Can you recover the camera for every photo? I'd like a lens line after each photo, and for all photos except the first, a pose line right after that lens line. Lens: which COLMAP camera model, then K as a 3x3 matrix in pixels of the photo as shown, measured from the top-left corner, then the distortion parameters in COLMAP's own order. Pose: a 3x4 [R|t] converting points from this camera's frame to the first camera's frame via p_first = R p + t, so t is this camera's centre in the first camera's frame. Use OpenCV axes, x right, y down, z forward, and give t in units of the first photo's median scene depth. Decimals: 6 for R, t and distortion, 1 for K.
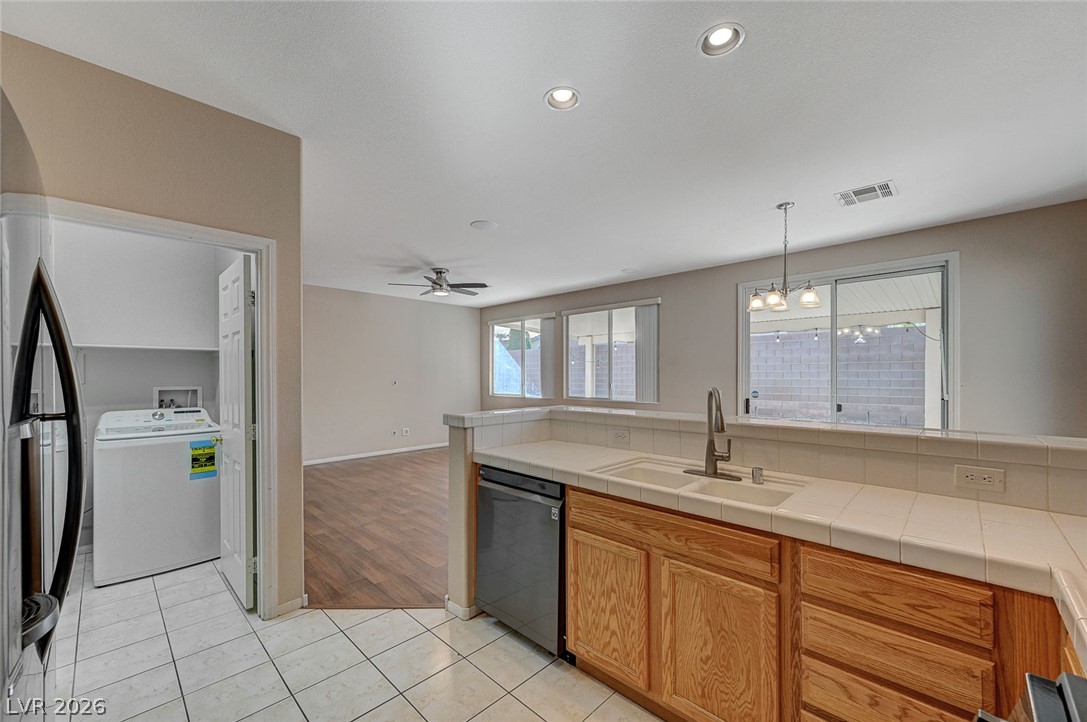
lens RADIAL K [[428.0, 0, 544.1], [0, 428.0, 377.6], [0, 0, 1]] dist [0.000462, 0.000048]
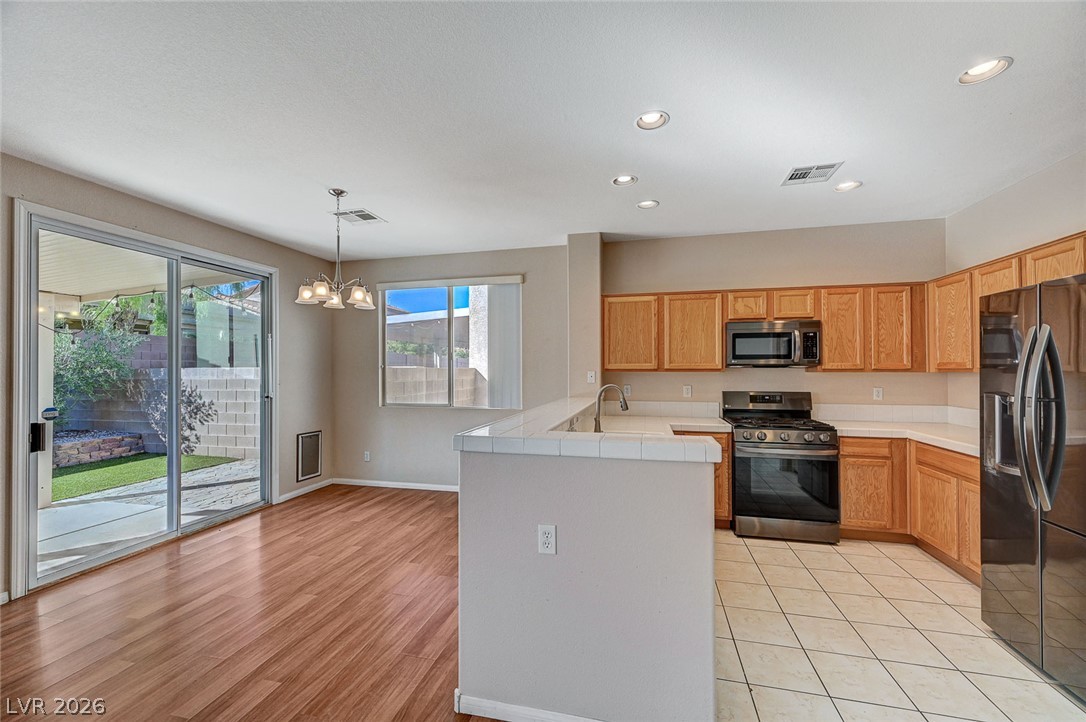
lens RADIAL K [[429.1, 0, 544.7], [0, 429.1, 365.2], [0, 0, 1]] dist [0.001632, 0.000755]
pose [[-0.509685, 0.012874, 0.860265, -0.322103], [0.009459, 0.999911, -0.009359, -0.011928], [-0.860309, 0.003367, -0.509762, 0.771746]]
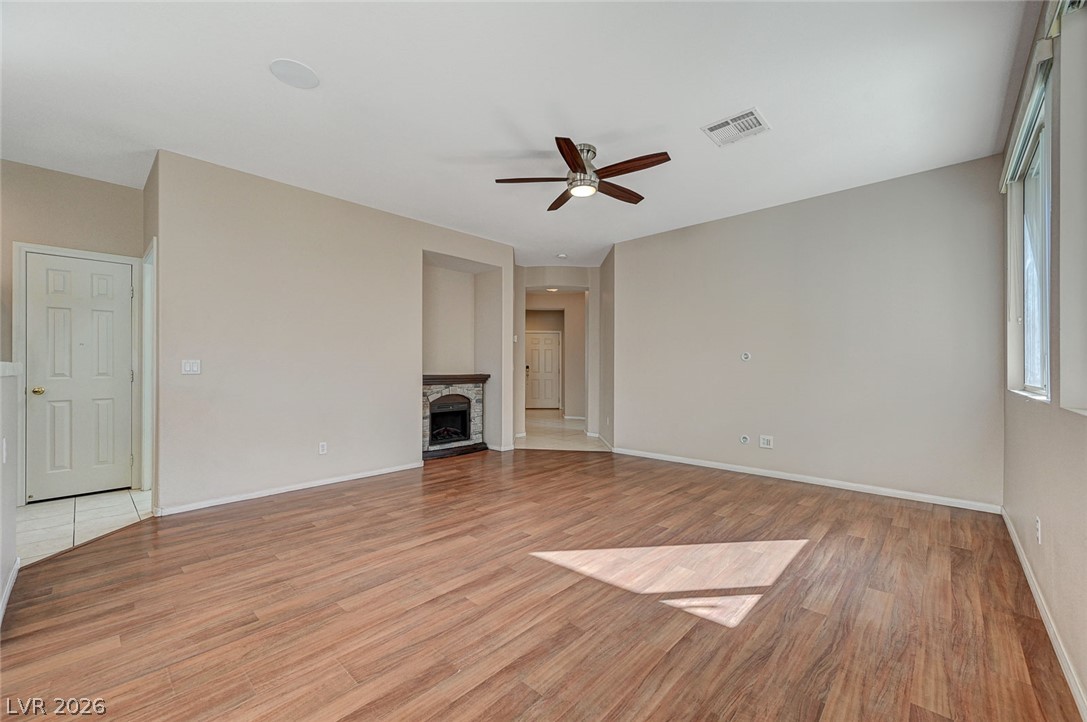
lens RADIAL K [[431.7, 0, 544.9], [0, 431.7, 363.4], [0, 0, 1]] dist [0.003530, 0.000463]
pose [[0.022840, -0.008413, -0.999704, 0.383018], [-0.005256, 0.999950, -0.008535, 0.045858], [0.999725, 0.005450, 0.022795, 1.080462]]
